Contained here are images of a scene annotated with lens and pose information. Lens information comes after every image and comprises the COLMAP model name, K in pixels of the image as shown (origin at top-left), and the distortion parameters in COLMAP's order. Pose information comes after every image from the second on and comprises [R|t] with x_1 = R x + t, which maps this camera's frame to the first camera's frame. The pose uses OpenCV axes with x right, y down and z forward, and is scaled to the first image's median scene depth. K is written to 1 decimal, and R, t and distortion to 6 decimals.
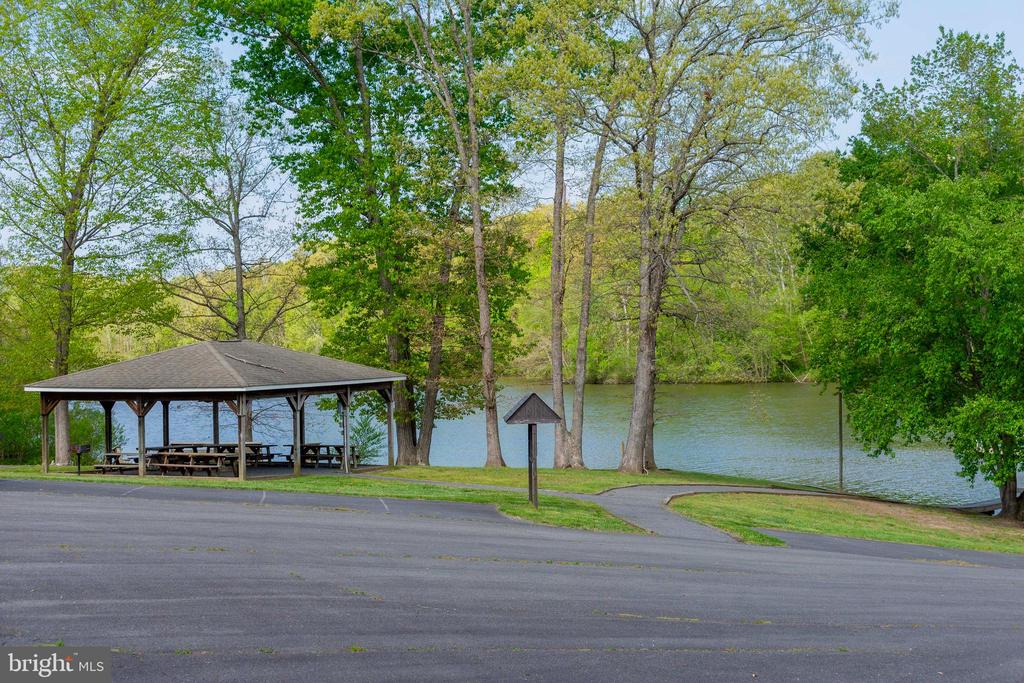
lens RADIAL K [[1720.7, 0, 512.0], [0, 1720.7, 341.5], [0, 0, 1]] dist [-0.016317, 0.065227]
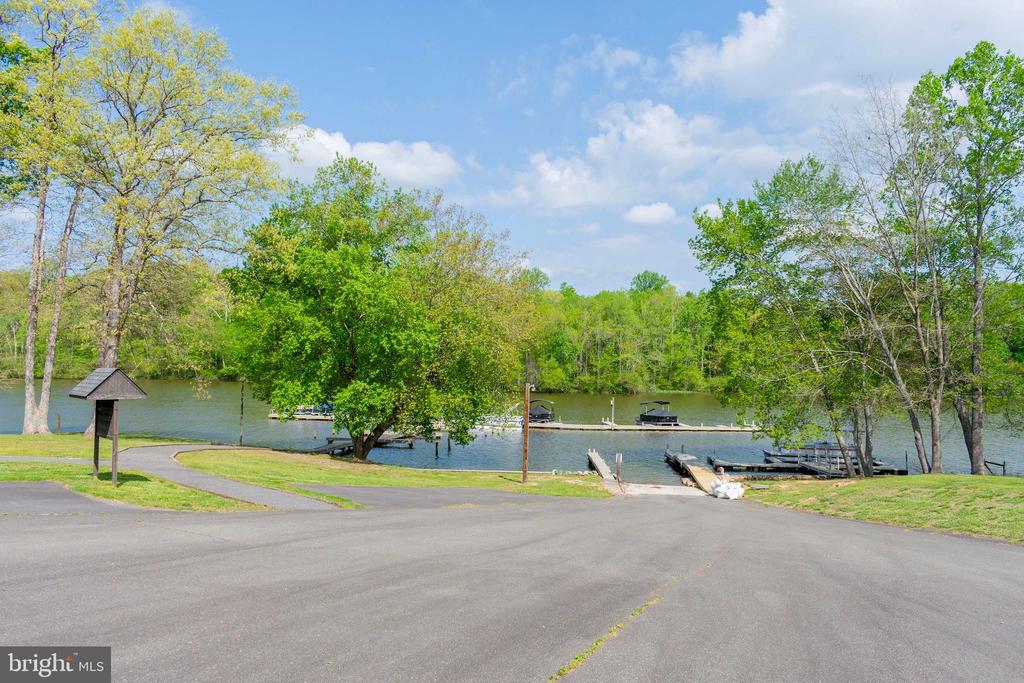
lens RADIAL K [[780.0, 0, 512.0], [0, 780.0, 341.5], [0, 0, 1]] dist [0.004852, 0.006573]
pose [[0.796547, 0.044258, 0.602954, -0.048749], [-0.026703, 0.998919, -0.038045, 0.016262], [-0.603986, 0.014204, 0.796868, 0.316215]]
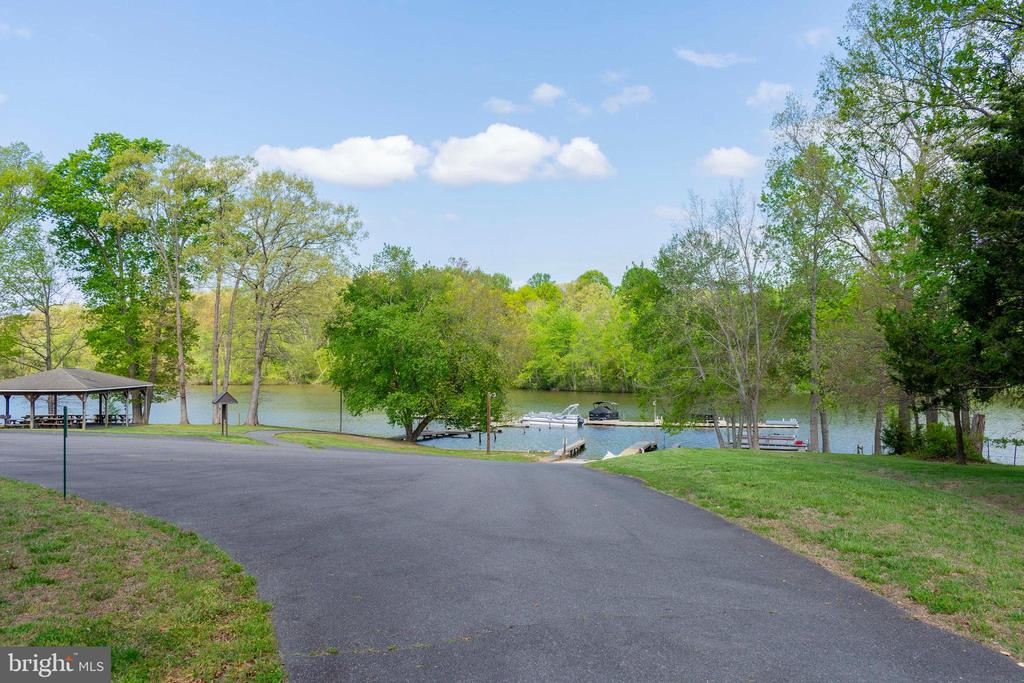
lens RADIAL K [[858.9, 0, 512.0], [0, 858.9, 341.5], [0, 0, 1]] dist [0.011074, 0.003239]
pose [[0.922039, 0.020805, 0.386538, -0.056399], [-0.010948, 0.999557, -0.027683, -0.008347], [-0.386942, 0.021293, 0.921858, -0.203485]]
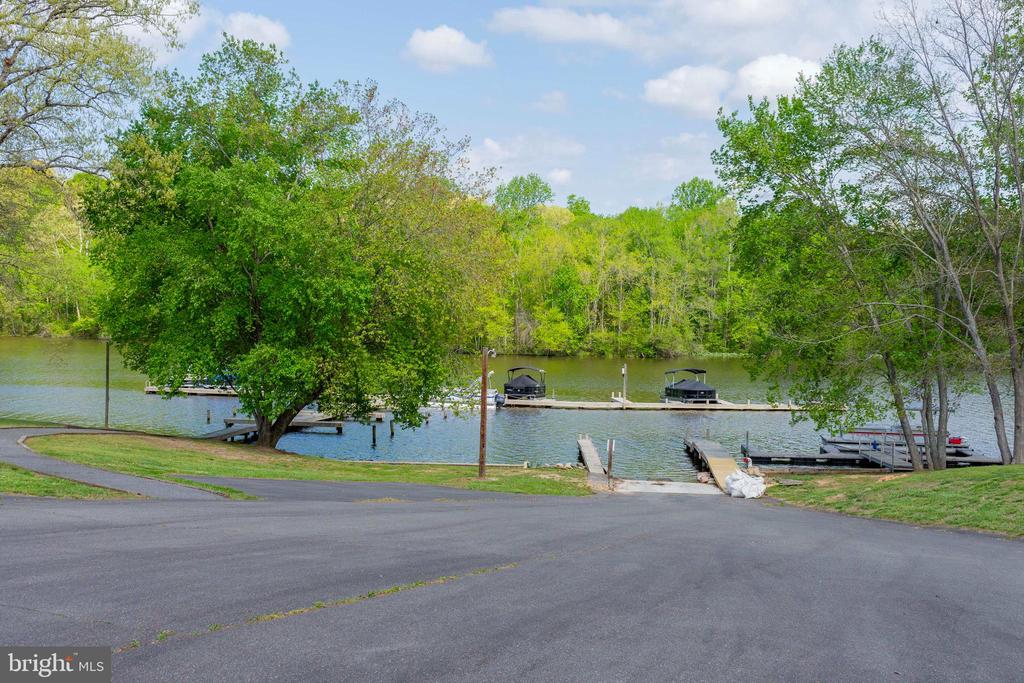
lens RADIAL K [[1153.0, 0, 512.0], [0, 1153.0, 341.5], [0, 0, 1]] dist [0.007776, -0.035145]
pose [[0.792634, 0.012037, 0.609579, -0.073542], [-0.027036, 0.999516, 0.015418, 0.011027], [-0.609098, -0.028702, 0.792576, 0.244390]]
